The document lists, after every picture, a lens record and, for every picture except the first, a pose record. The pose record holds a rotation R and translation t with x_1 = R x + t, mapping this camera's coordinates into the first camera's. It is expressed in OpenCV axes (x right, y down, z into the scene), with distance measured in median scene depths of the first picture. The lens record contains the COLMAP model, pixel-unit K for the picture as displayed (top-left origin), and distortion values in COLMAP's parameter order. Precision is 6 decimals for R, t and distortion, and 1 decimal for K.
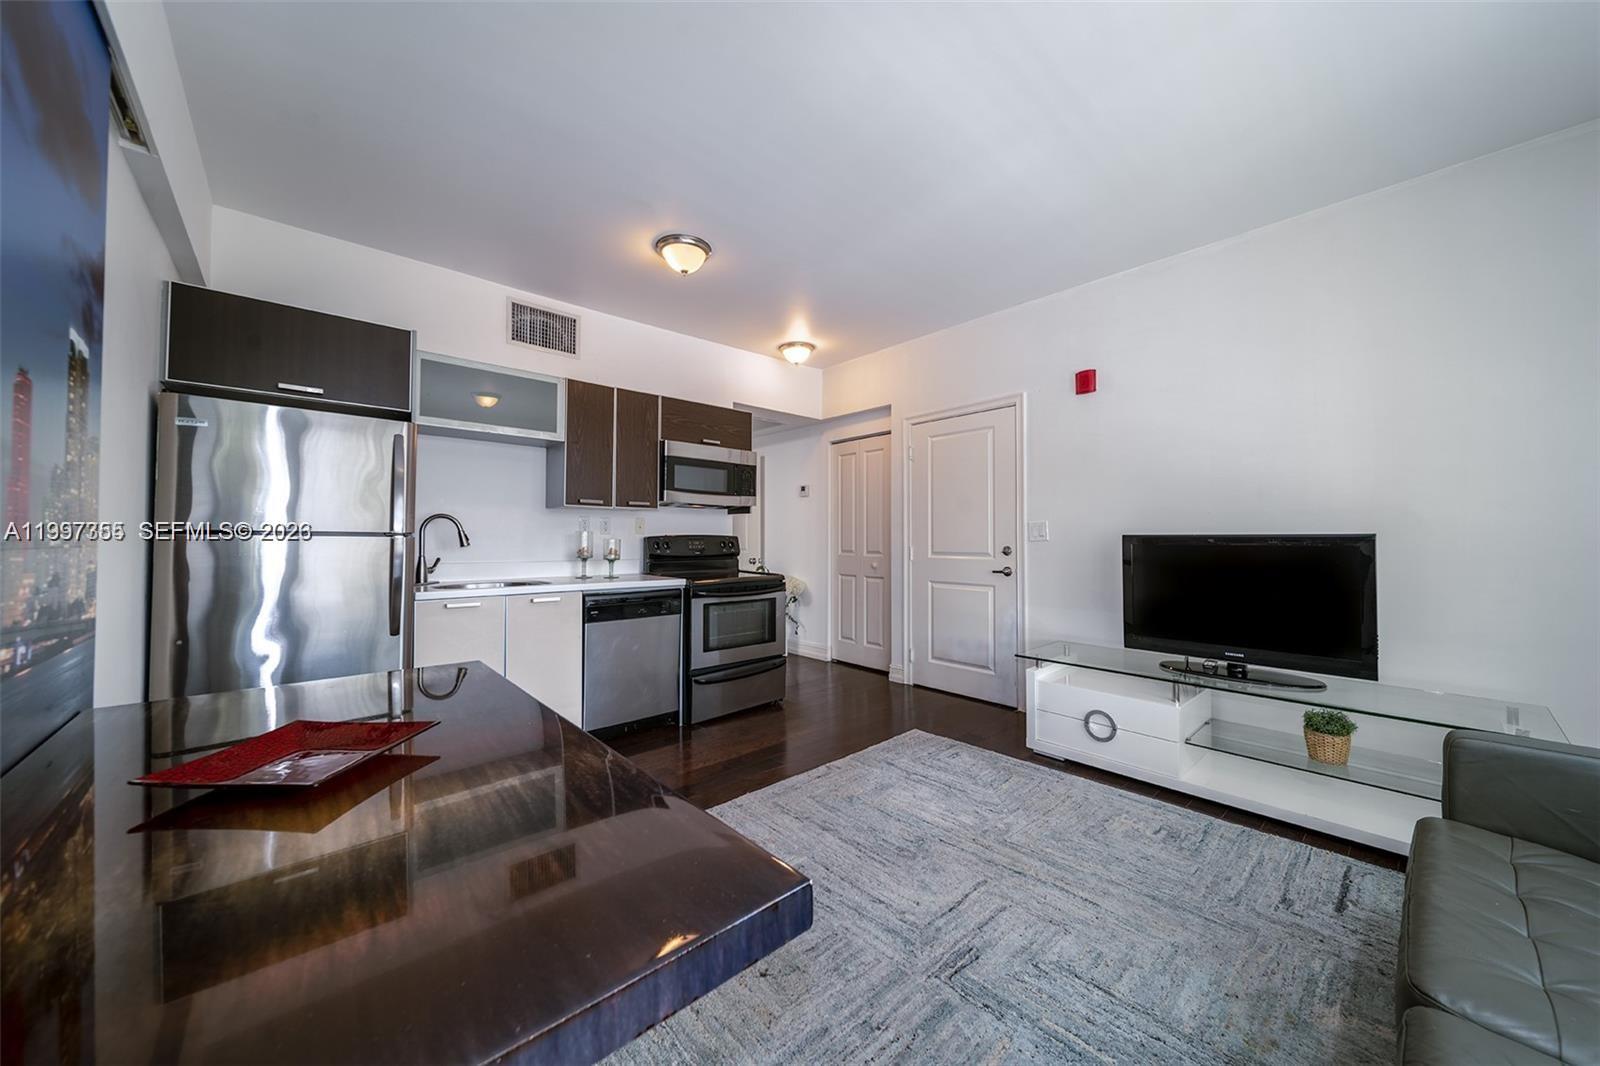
lens RADIAL K [[561.4, 0, 797.8], [0, 561.4, 531.3], [0, 0, 1]] dist [-0.000845, -0.001136]
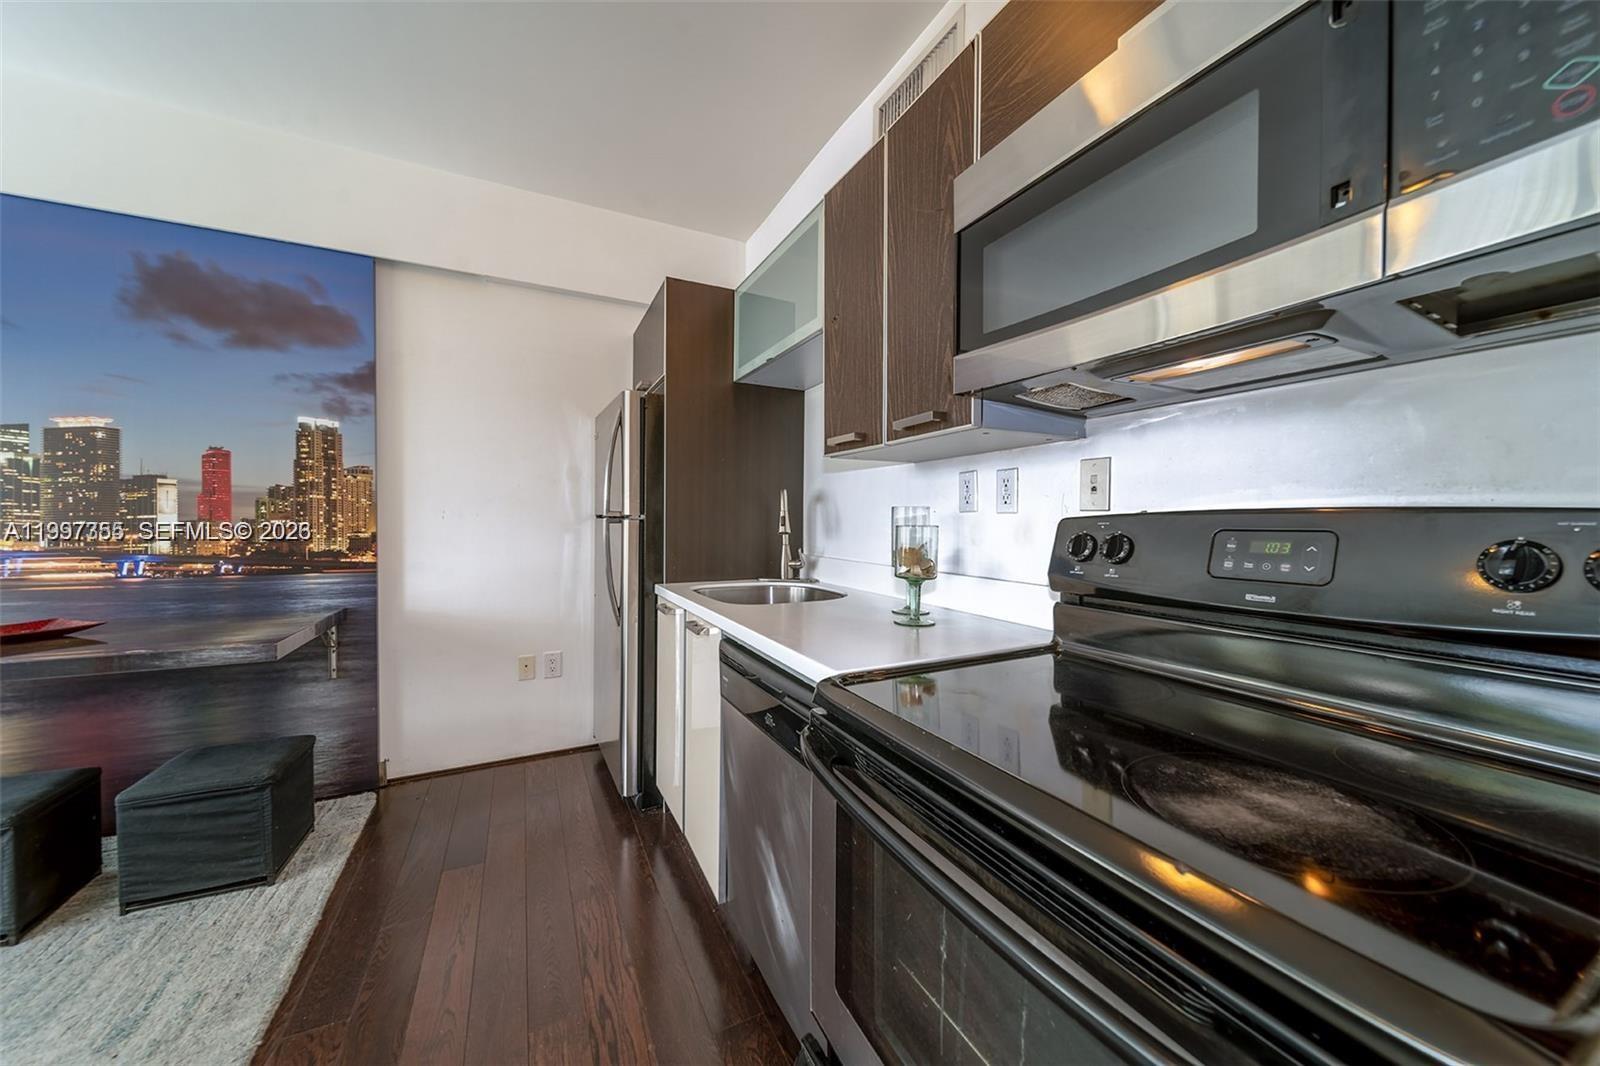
lens RADIAL K [[561.4, 0, 796.2], [0, 561.4, 530.7], [0, 0, 1]] dist [-0.000845, -0.001136]
pose [[-0.268369, 0.010946, -0.963254, 0.066509], [0.006172, 0.999934, 0.009643, 0.013993], [0.963296, -0.003357, -0.268419, 1.066245]]
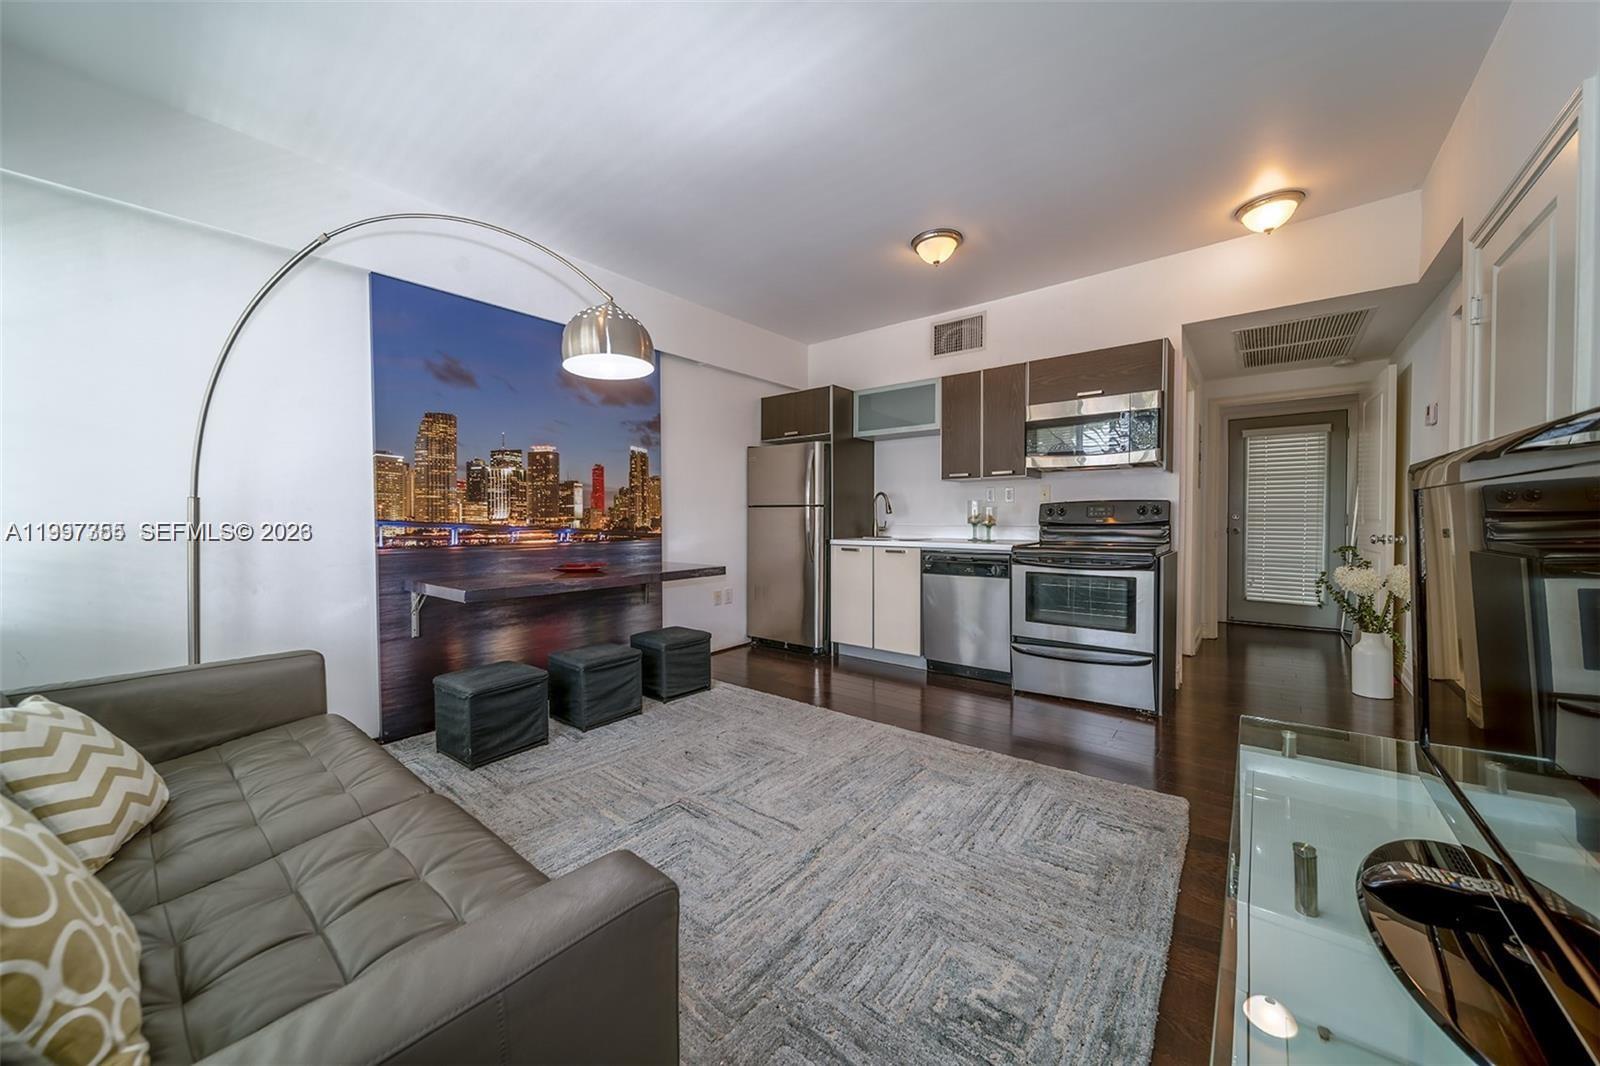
lens RADIAL K [[561.4, 0, 798.8], [0, 561.4, 531.4], [0, 0, 1]] dist [-0.000845, -0.001136]
pose [[0.156018, 0.020985, -0.987531, 0.737231], [0.019627, 0.999511, 0.024340, 0.029690], [0.987559, -0.023180, 0.155530, 0.472082]]
